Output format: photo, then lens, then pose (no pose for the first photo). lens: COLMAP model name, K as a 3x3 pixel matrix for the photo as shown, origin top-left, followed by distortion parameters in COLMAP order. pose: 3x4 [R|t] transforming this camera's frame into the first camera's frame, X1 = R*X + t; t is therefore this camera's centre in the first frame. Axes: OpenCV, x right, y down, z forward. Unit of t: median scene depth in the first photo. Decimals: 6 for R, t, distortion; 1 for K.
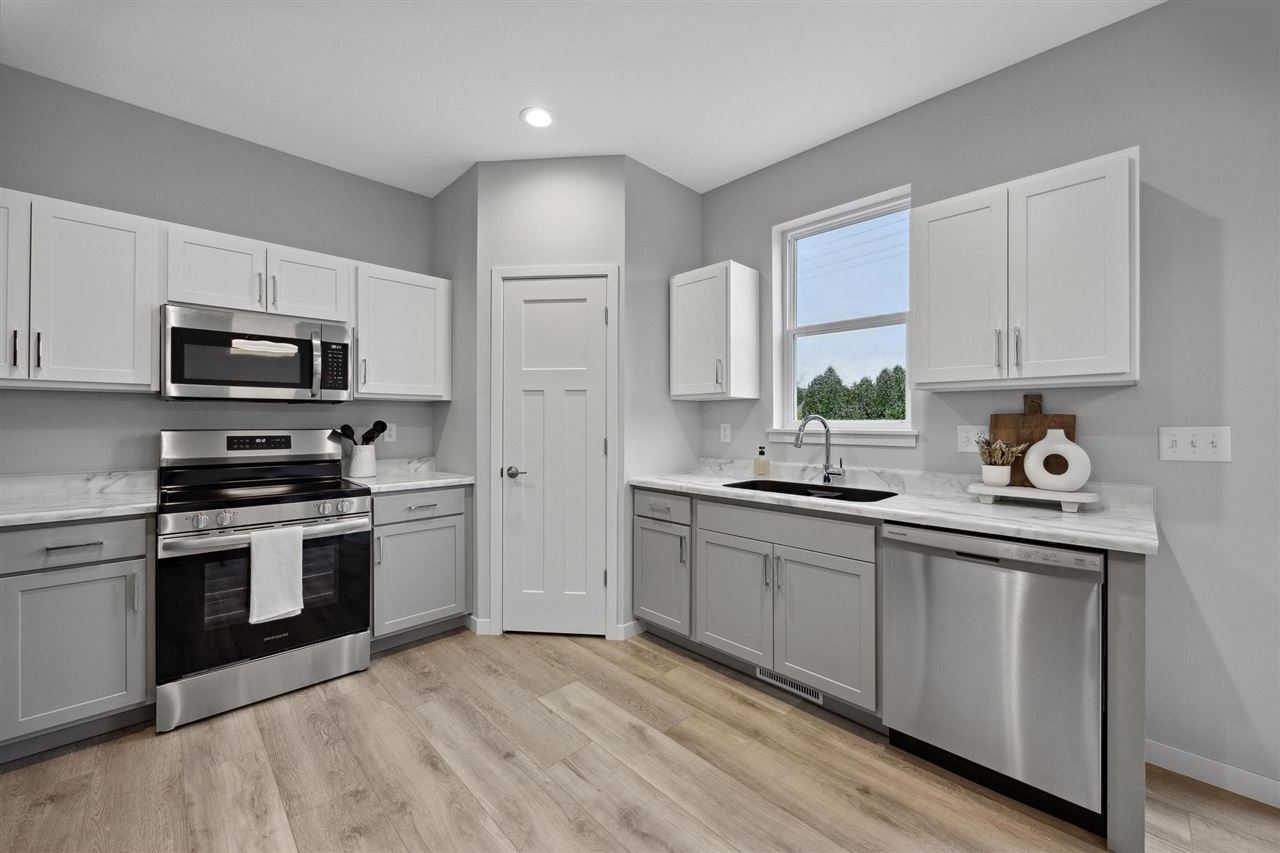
lens RADIAL K [[493.8, 0, 640.6], [0, 493.8, 422.5], [0, 0, 1]] dist [-0.008718, -0.000148]
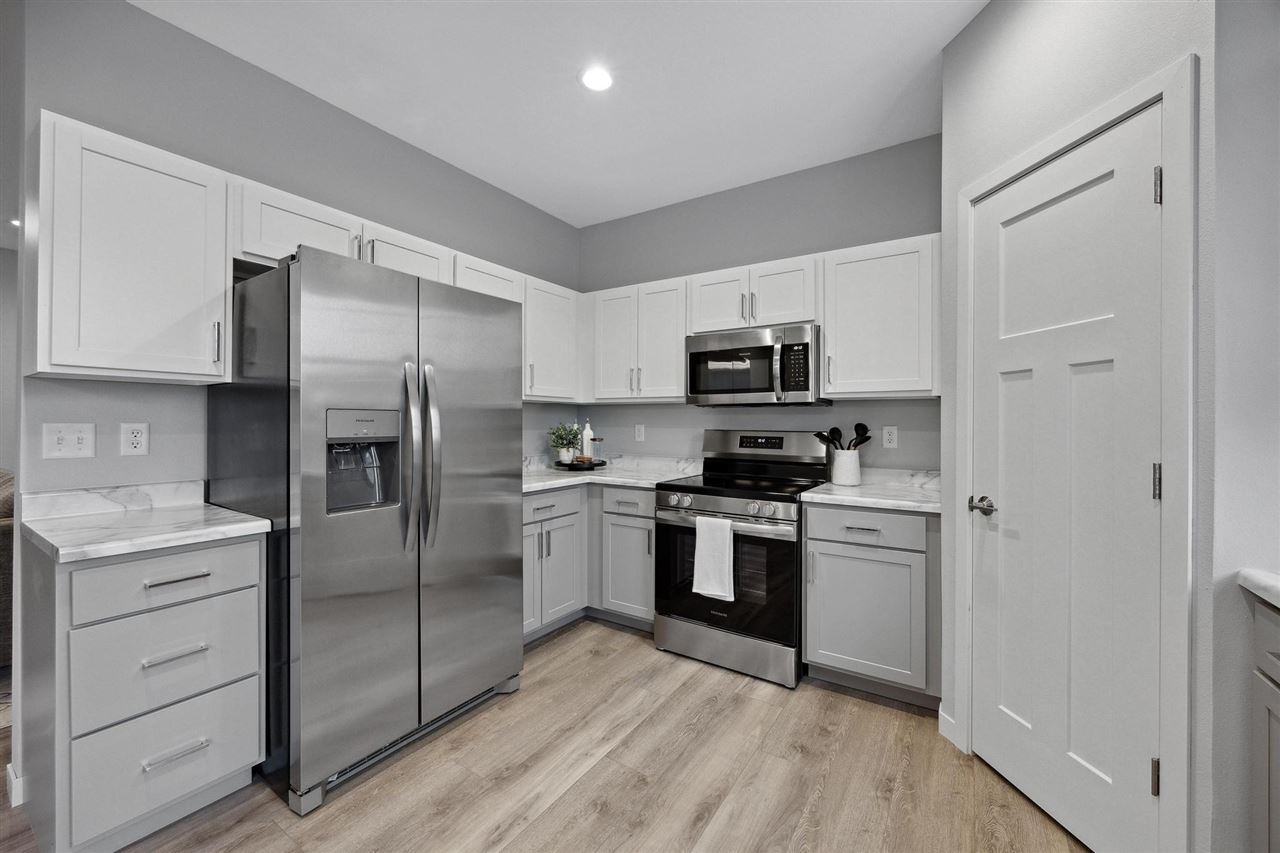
lens RADIAL K [[493.8, 0, 640.6], [0, 493.8, 422.5], [0, 0, 1]] dist [-0.008718, -0.000148]
pose [[0.212868, -0.000456, -0.977081, 0.294168], [-0.006768, 0.999975, -0.001942, -0.000473], [0.977058, 0.007027, 0.212859, 0.514421]]
